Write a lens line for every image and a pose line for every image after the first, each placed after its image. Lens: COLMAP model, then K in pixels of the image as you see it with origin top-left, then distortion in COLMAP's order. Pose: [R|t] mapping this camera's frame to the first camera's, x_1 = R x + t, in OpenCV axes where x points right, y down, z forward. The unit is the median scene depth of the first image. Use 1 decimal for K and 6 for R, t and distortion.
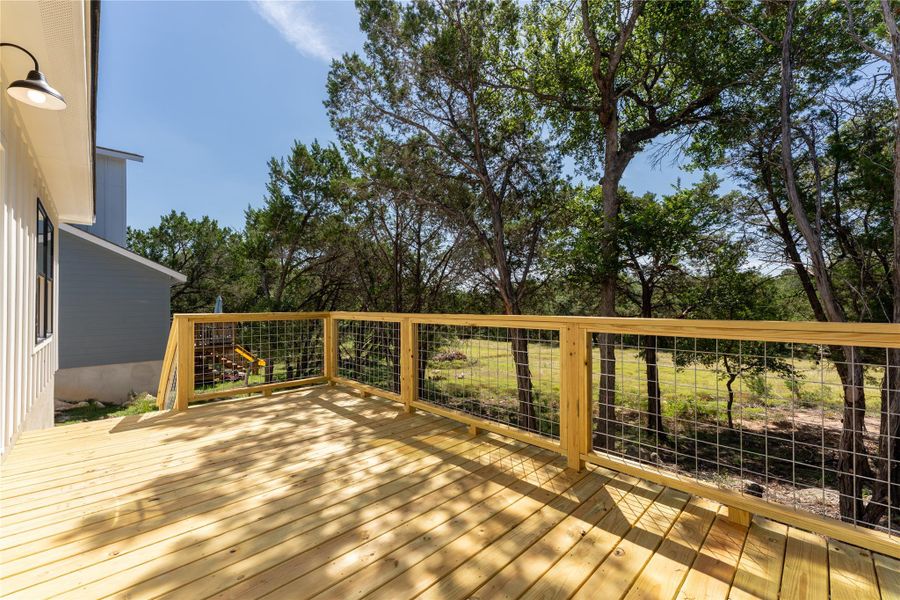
lens RADIAL K [[369.6, 0, 447.3], [0, 369.6, 300.1], [0, 0, 1]] dist [0.002777, 0.000367]
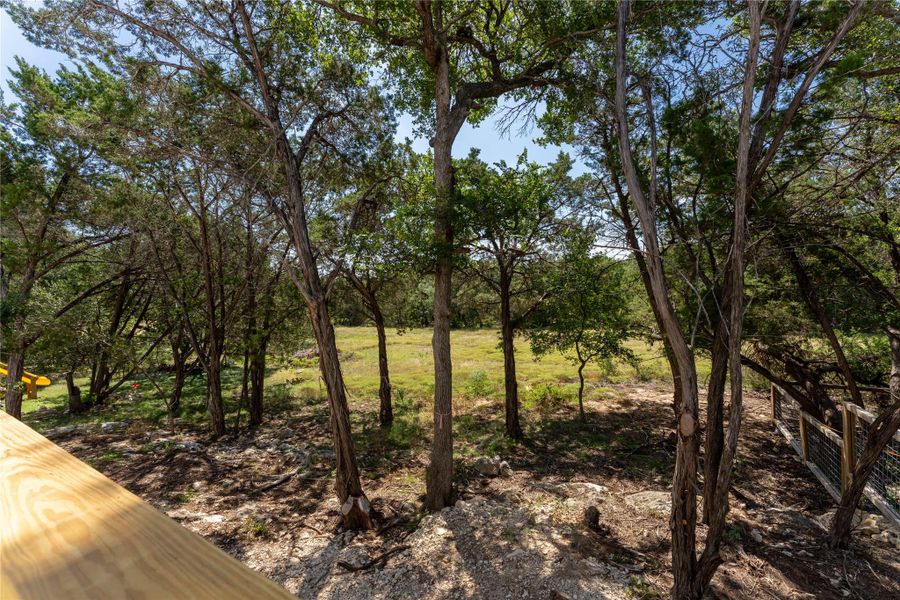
lens RADIAL K [[369.6, 0, 451.9], [0, 369.6, 303.0], [0, 0, 1]] dist [0.002777, 0.000367]
pose [[0.958977, -0.036919, 0.281069, 0.175482], [0.021805, 0.998152, 0.056712, -0.019099], [-0.282644, -0.048257, 0.958010, 0.172745]]
